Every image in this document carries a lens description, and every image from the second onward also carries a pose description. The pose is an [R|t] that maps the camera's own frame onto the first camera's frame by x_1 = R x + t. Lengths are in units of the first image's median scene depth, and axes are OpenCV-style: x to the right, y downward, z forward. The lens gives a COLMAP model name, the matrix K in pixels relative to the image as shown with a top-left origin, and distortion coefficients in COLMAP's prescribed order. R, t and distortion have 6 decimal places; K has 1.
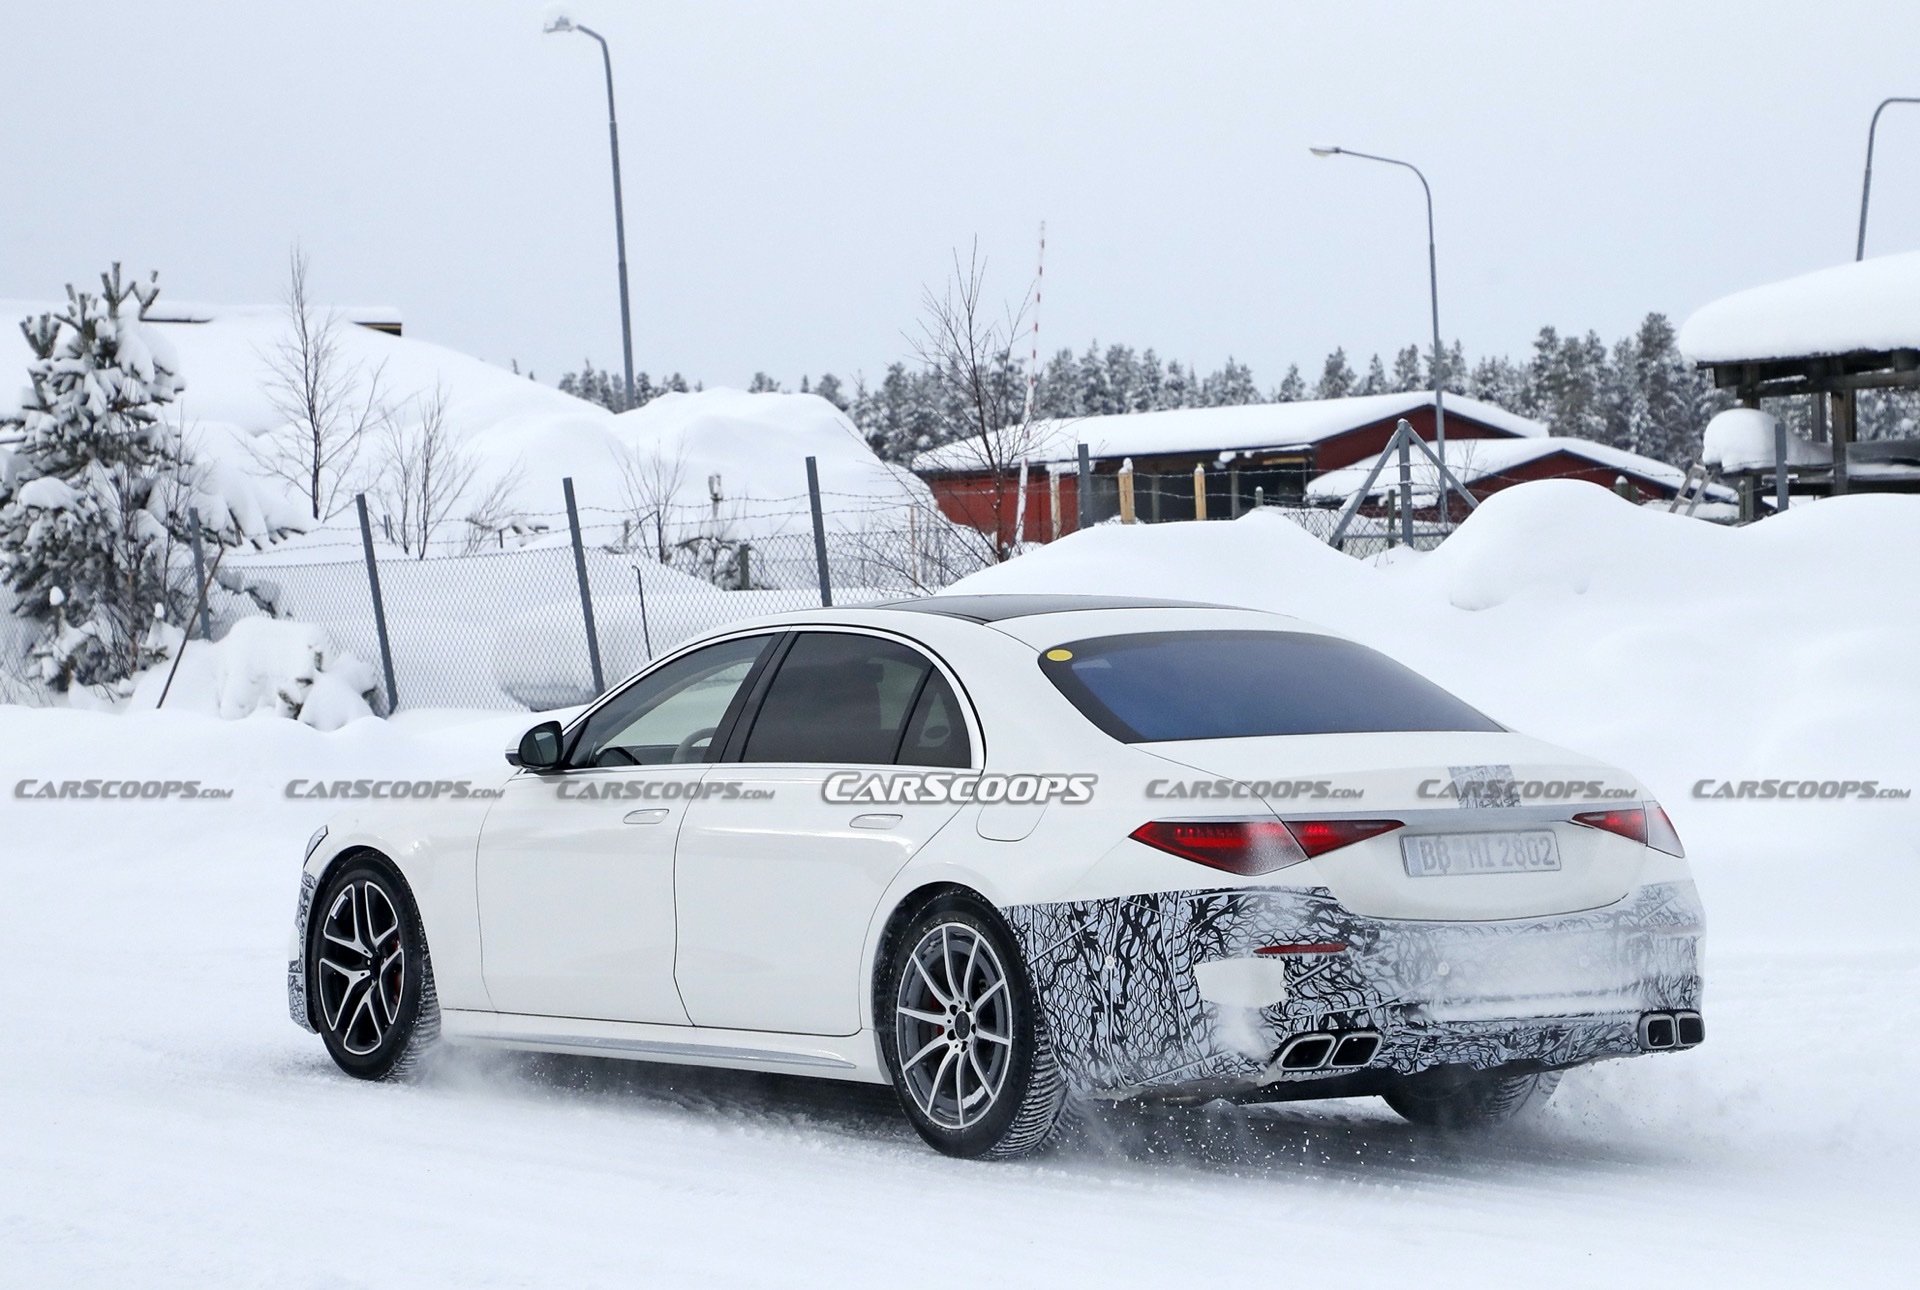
lens RADIAL K [[5851.9, 0, 960.1], [0, 5851.9, 475.0], [0, 0, 1]] dist [0.373077, -0.133776]
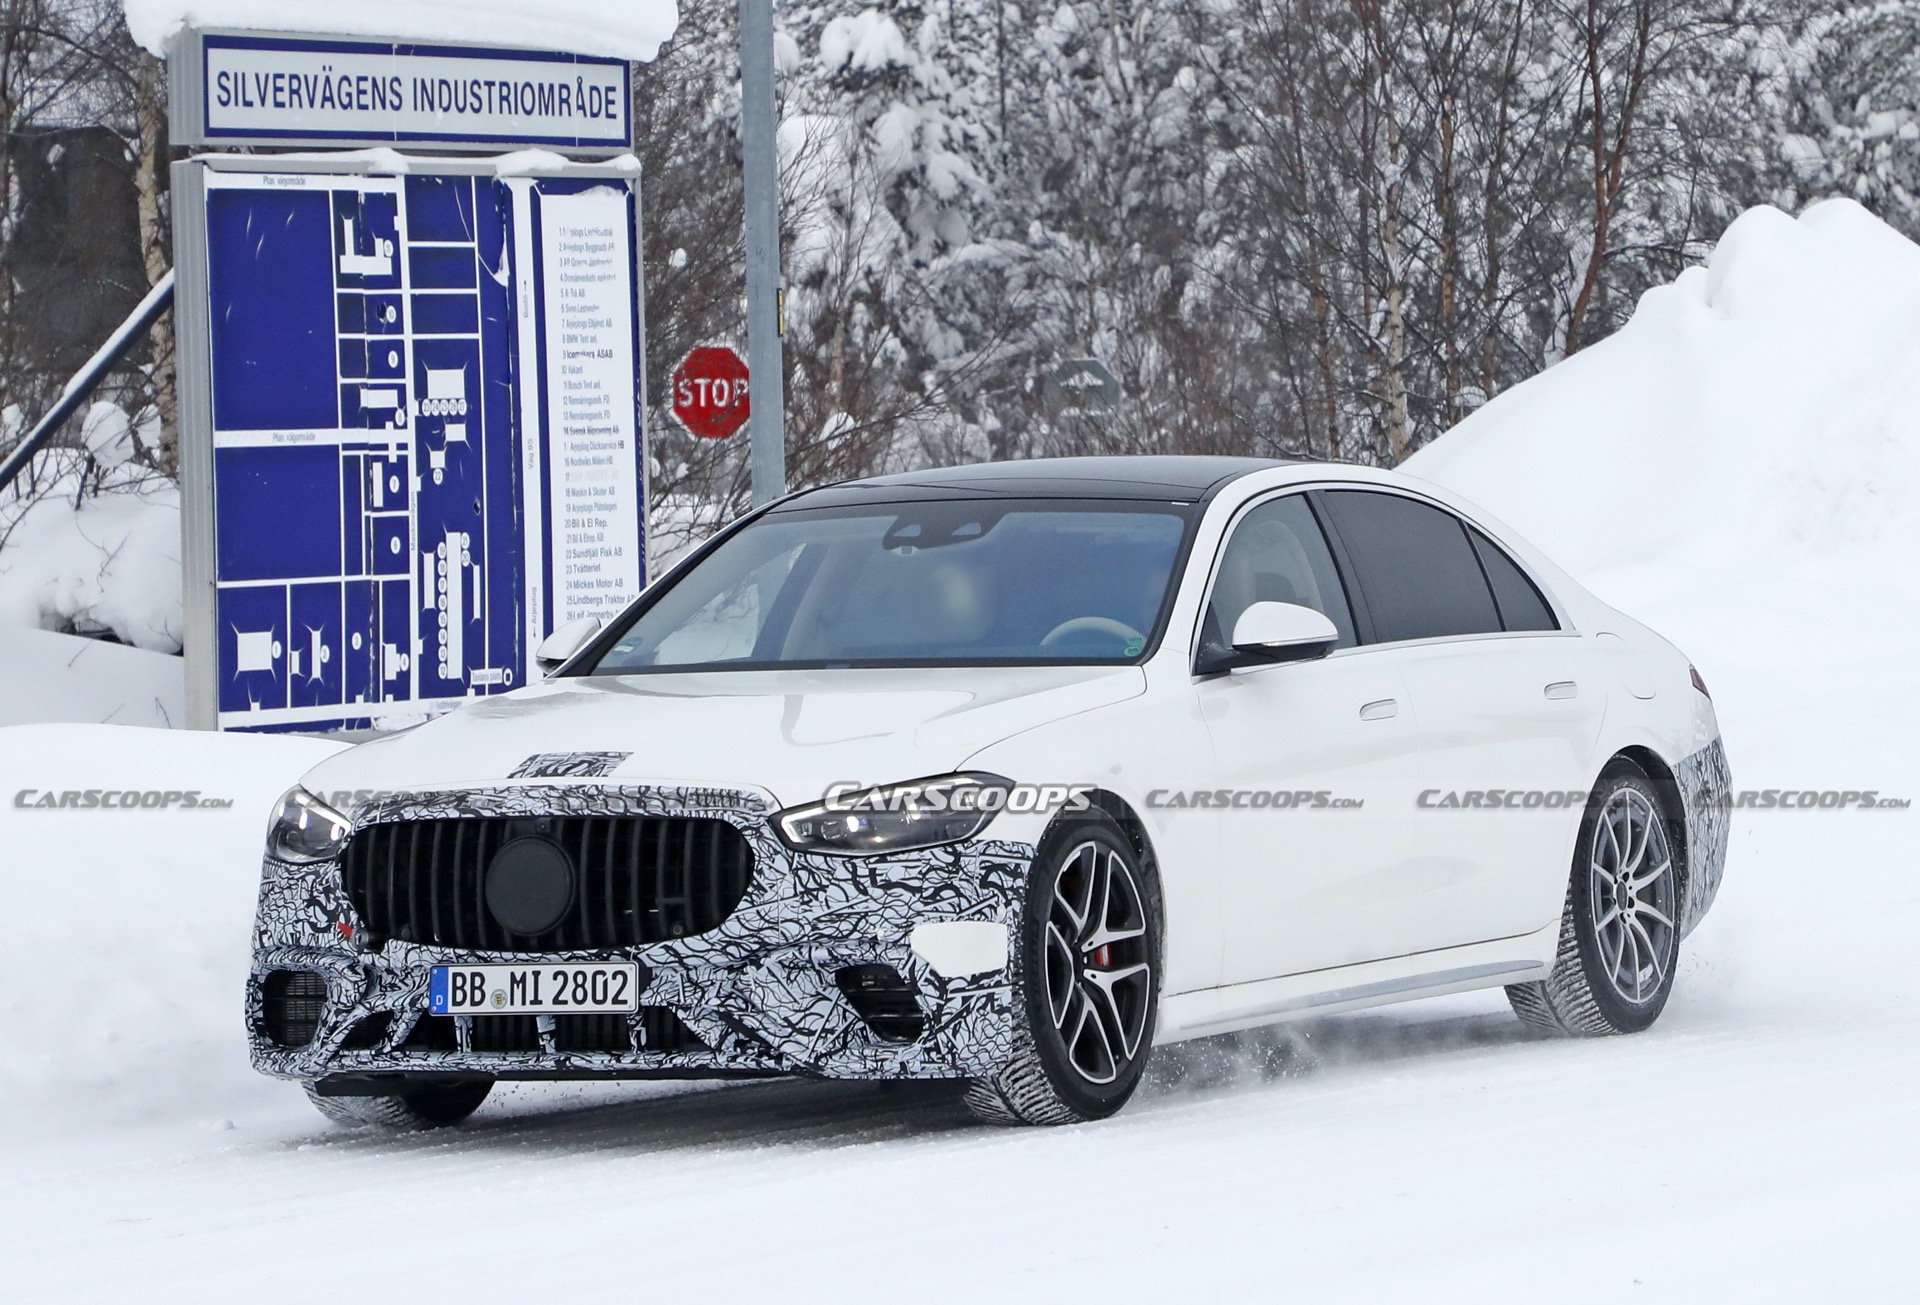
lens RADIAL K [[8946.3, 0, 1032.5], [0, 8946.3, 522.9], [0, 0, 1]] dist [0.847426, 11.518534]
pose [[-0.495048, 0.017324, 0.868693, -1.067977], [0.010103, 0.999848, -0.014182, 0.047064], [-0.868807, 0.001756, -0.495148, 1.578954]]
